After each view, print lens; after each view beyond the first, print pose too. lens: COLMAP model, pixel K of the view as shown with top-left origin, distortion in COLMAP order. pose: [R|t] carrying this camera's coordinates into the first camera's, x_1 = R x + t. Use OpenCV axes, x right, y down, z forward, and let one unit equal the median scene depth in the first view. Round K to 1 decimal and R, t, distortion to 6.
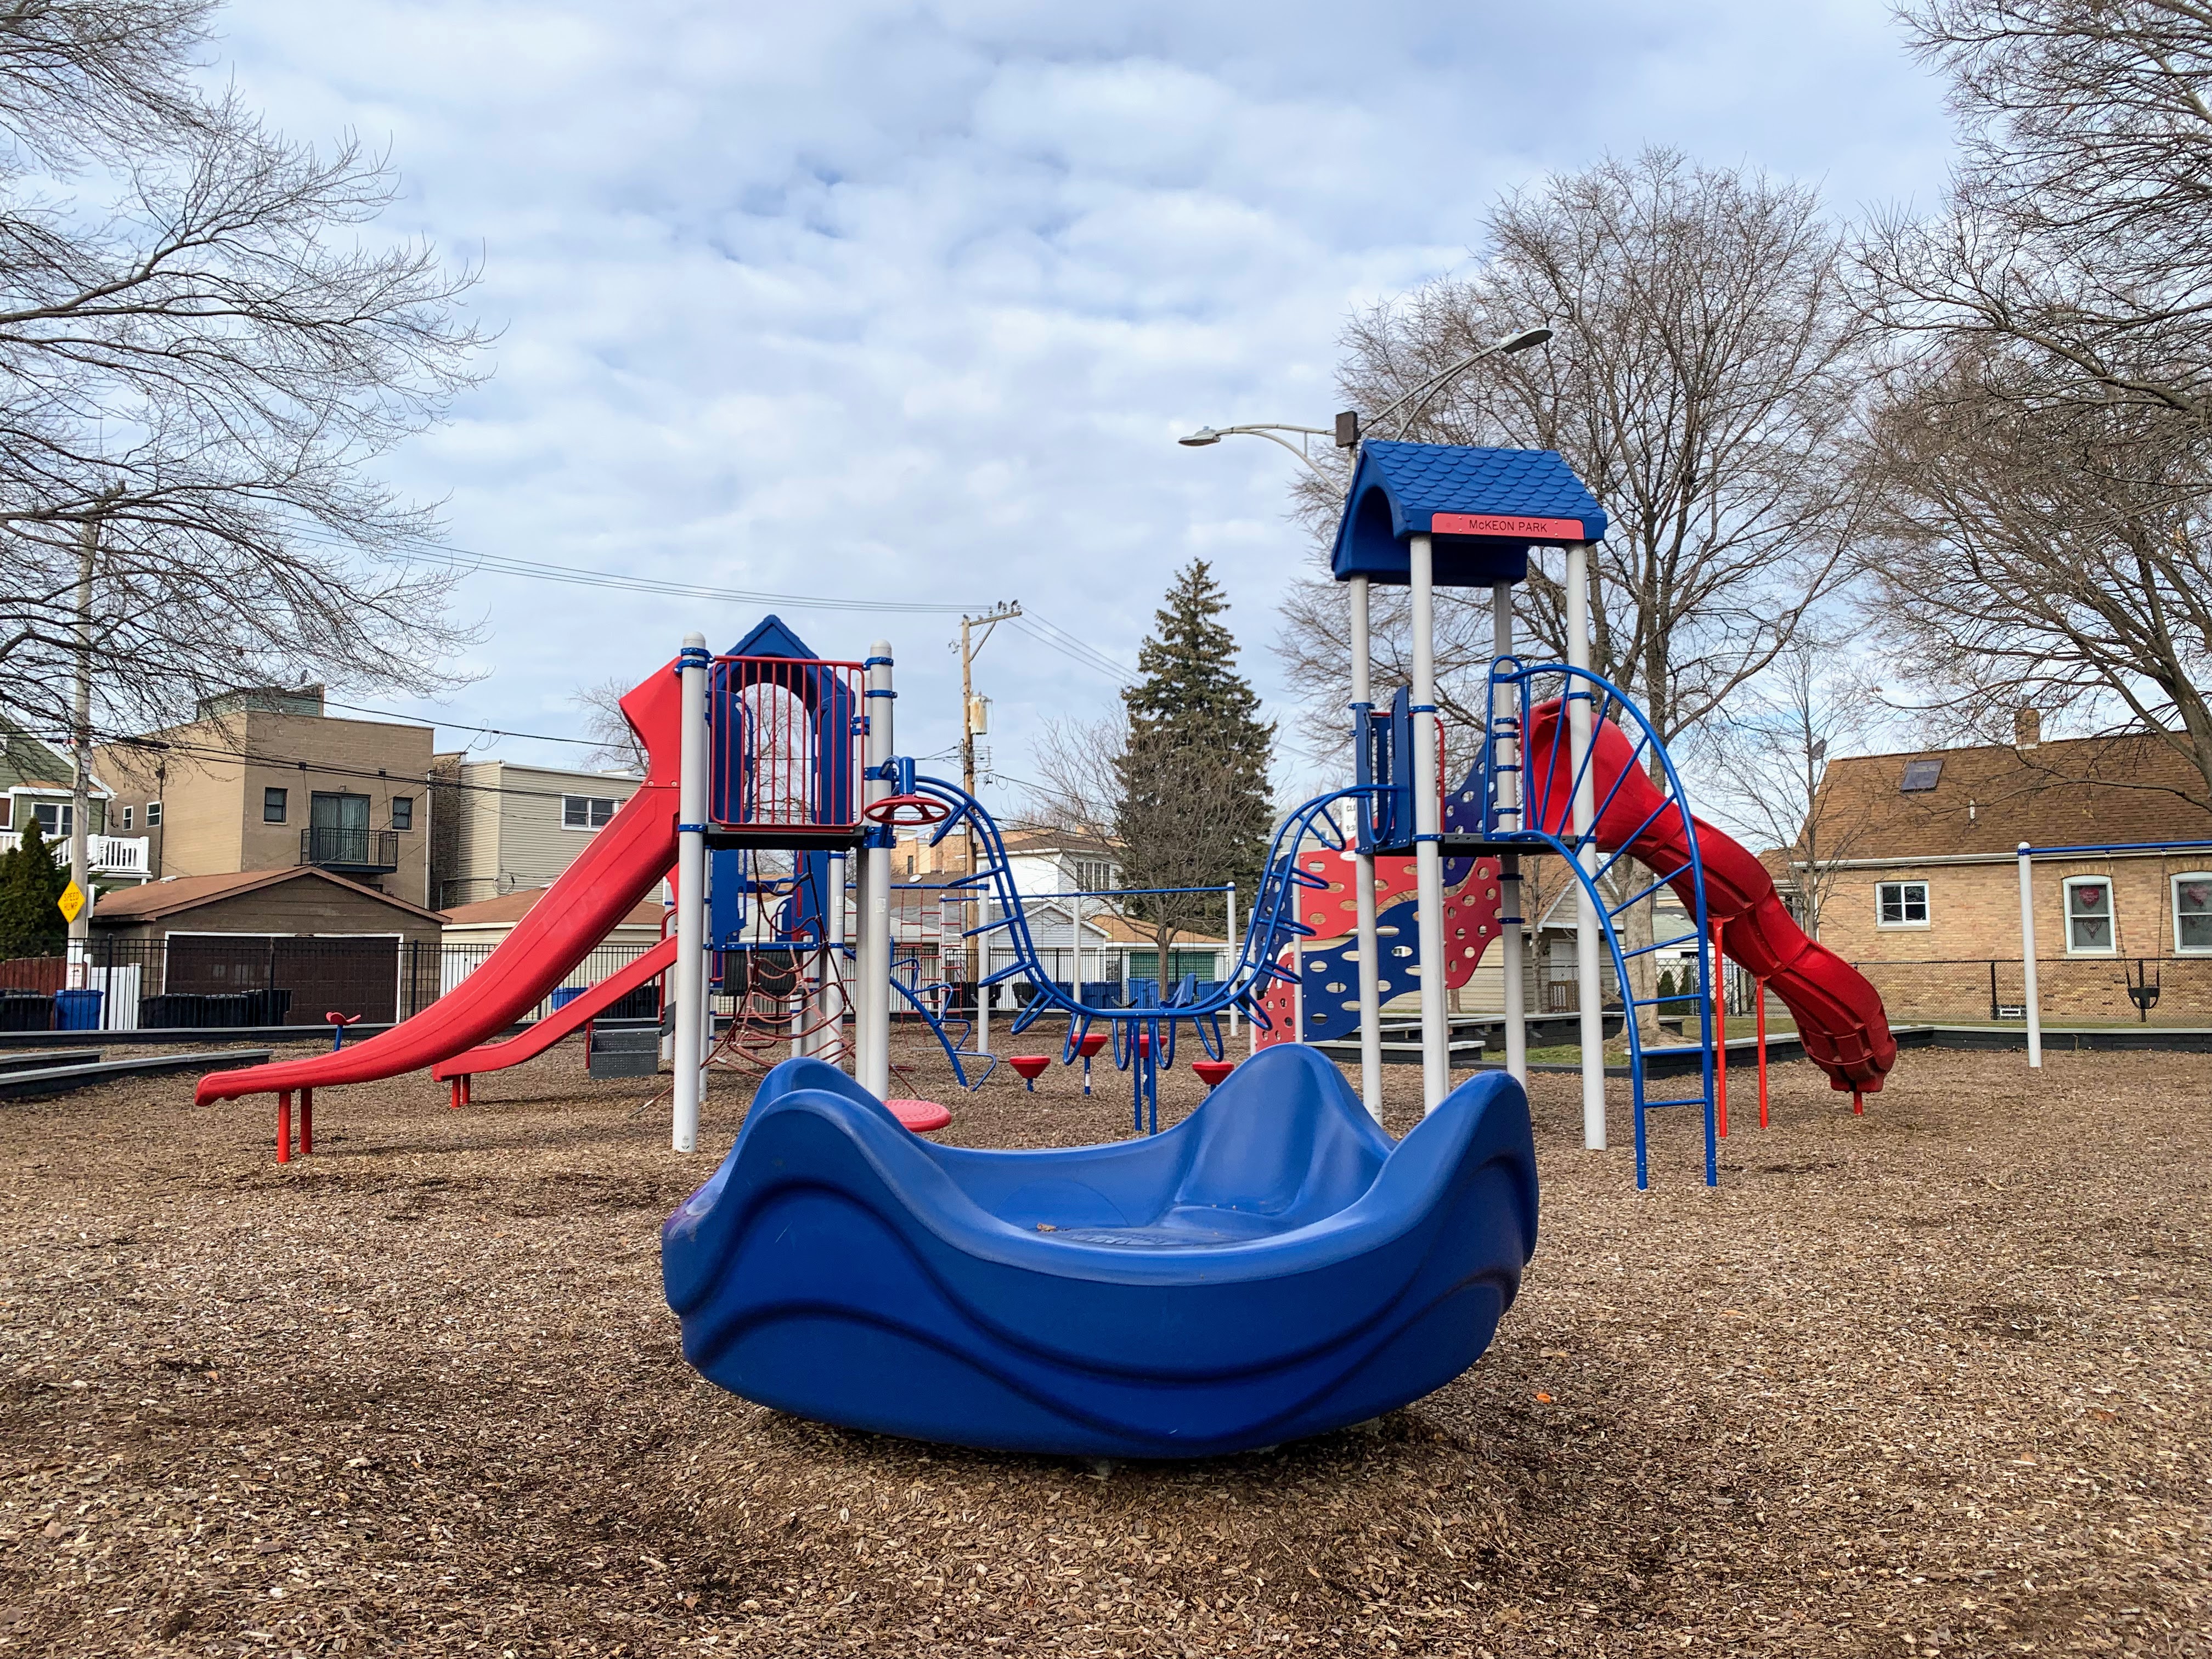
lens RADIAL K [[1639.7, 0, 1087.4], [0, 1639.7, 814.4], [0, 0, 1]] dist [-0.005601, -0.001409]
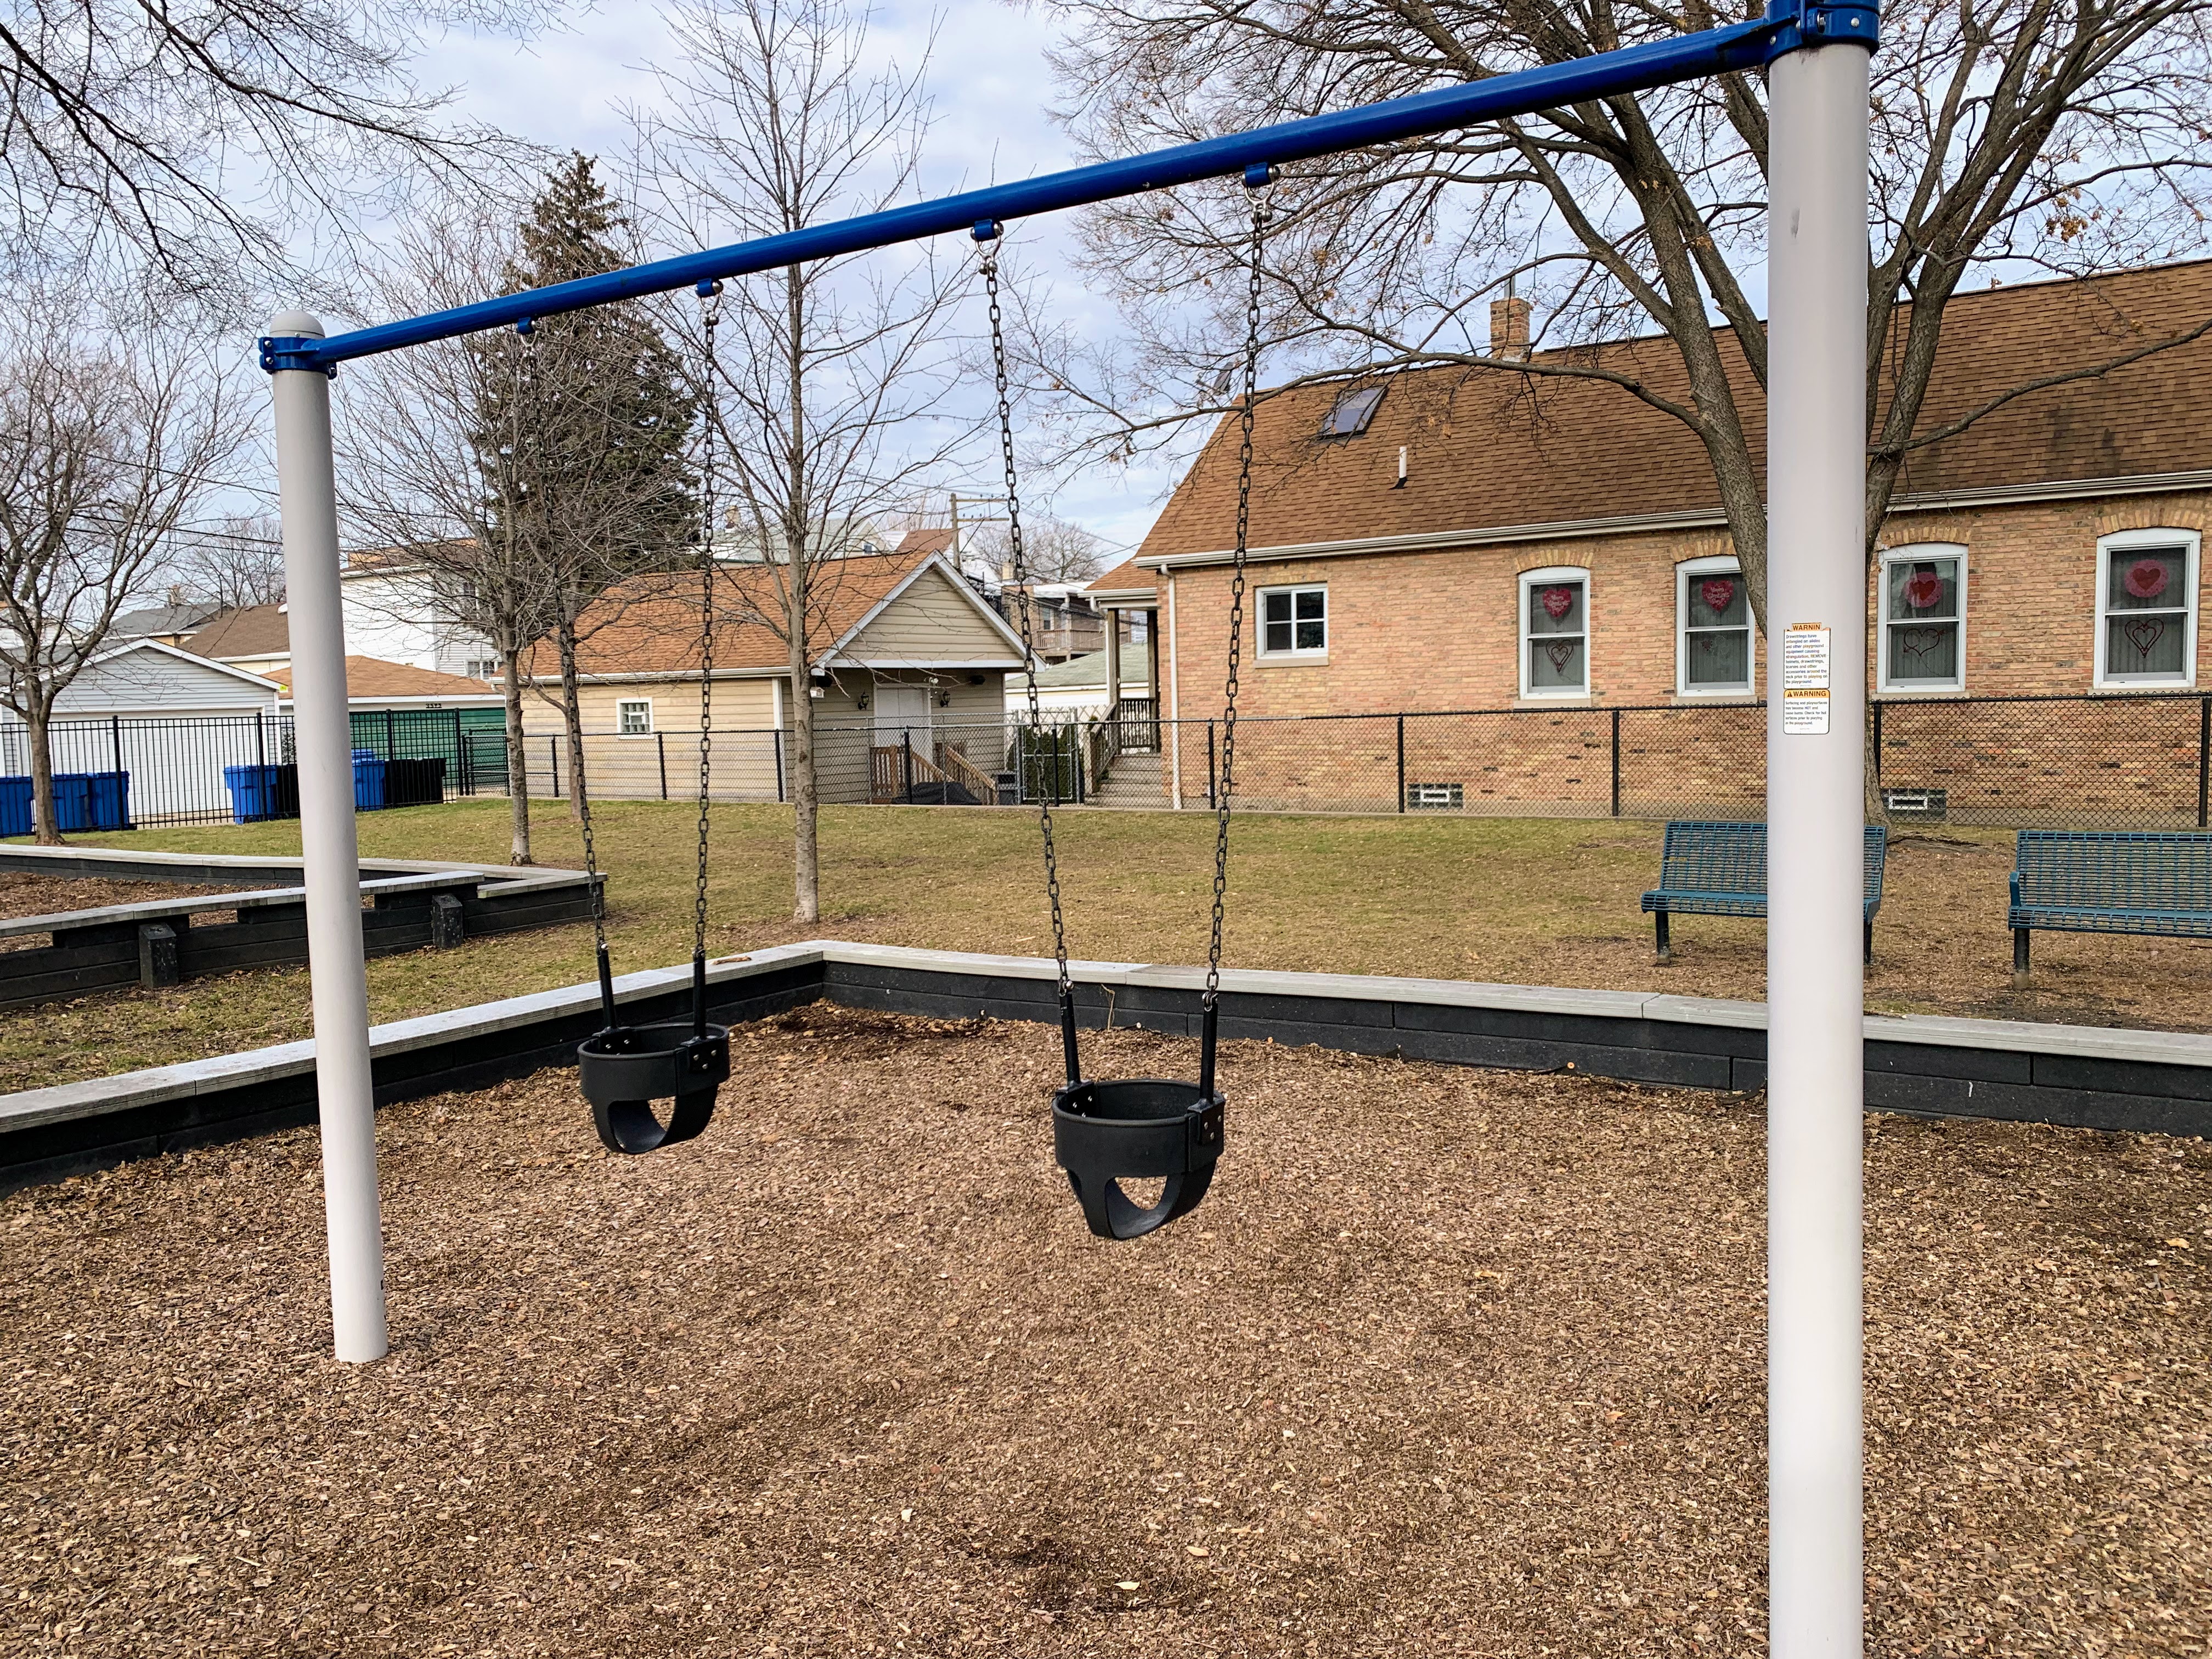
lens RADIAL K [[1676.8, 0, 1106.0], [0, 1676.8, 829.5], [0, 0, 1]] dist [0.096732, -0.183205]
pose [[0.985284, -0.044416, 0.165051, 0.329034], [0.015286, 0.984675, 0.173729, 0.020982], [-0.170238, -0.168649, 0.970864, 0.395959]]
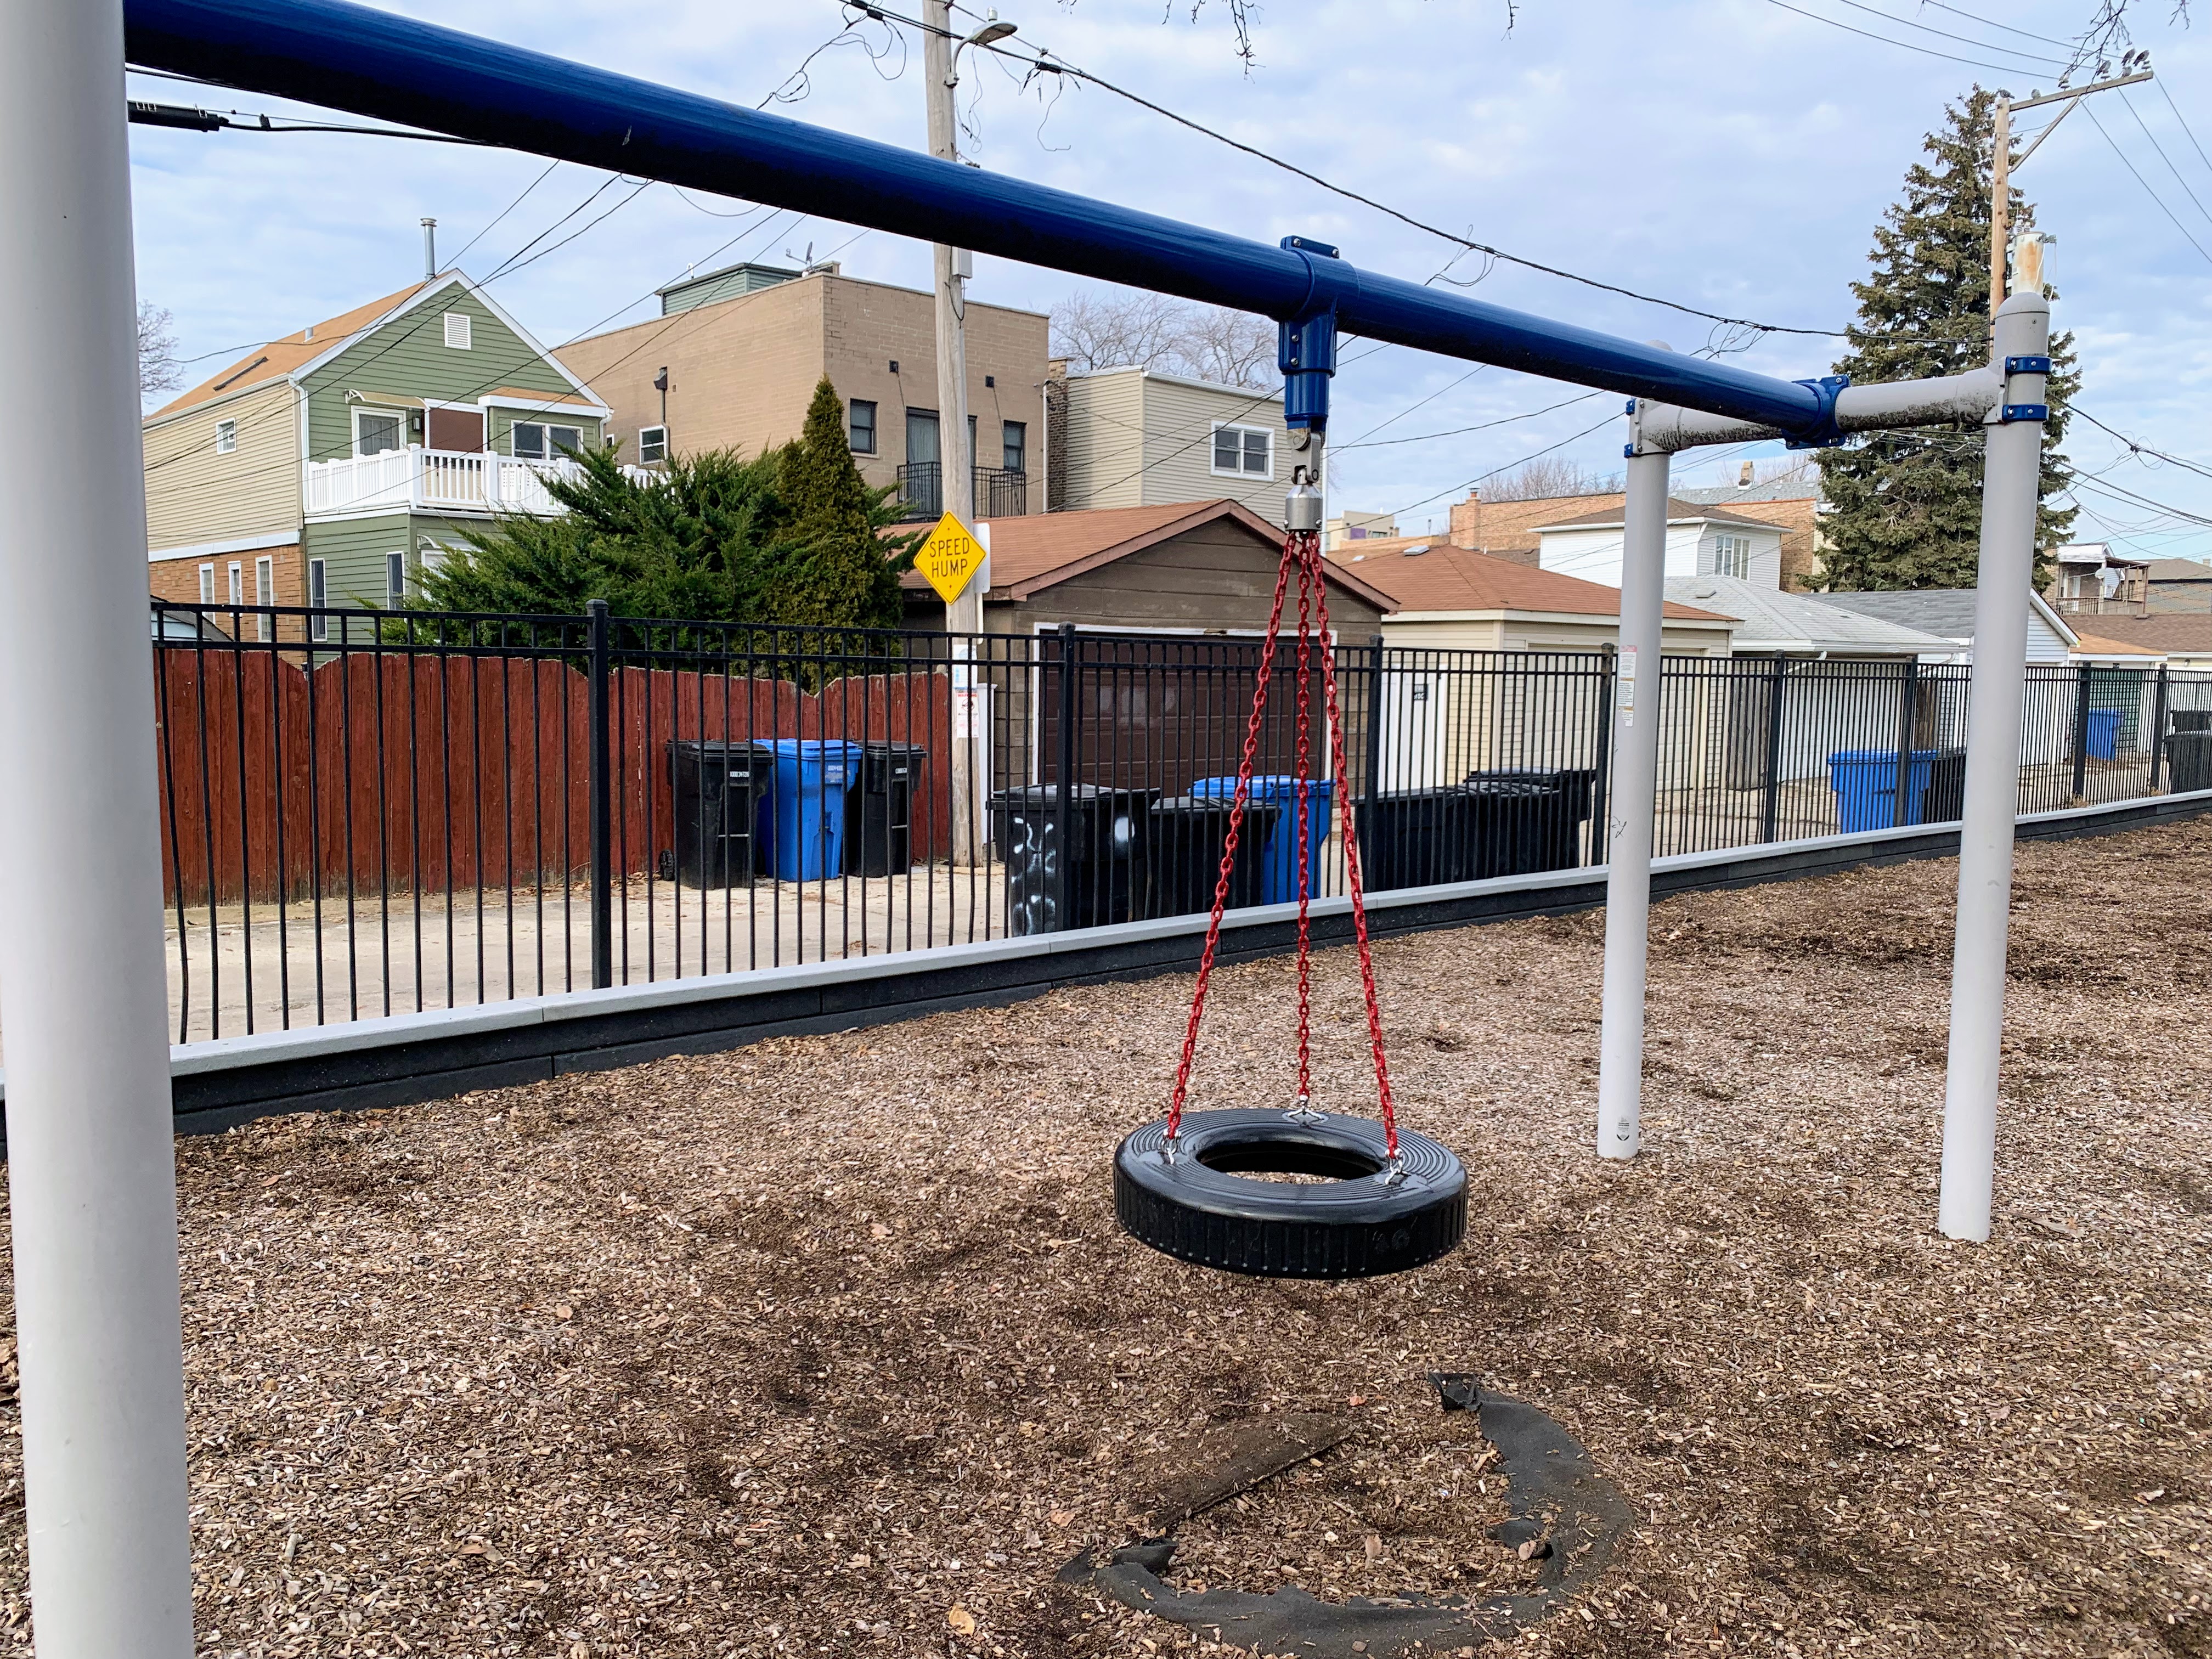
lens RADIAL K [[1676.8, 0, 1106.0], [0, 1676.8, 829.5], [0, 0, 1]] dist [0.096732, -0.183205]
pose [[0.994456, 0.021300, -0.102977, -0.441546], [-0.001609, 0.982238, 0.187632, 0.033777], [0.105145, -0.186426, 0.976827, 0.448458]]
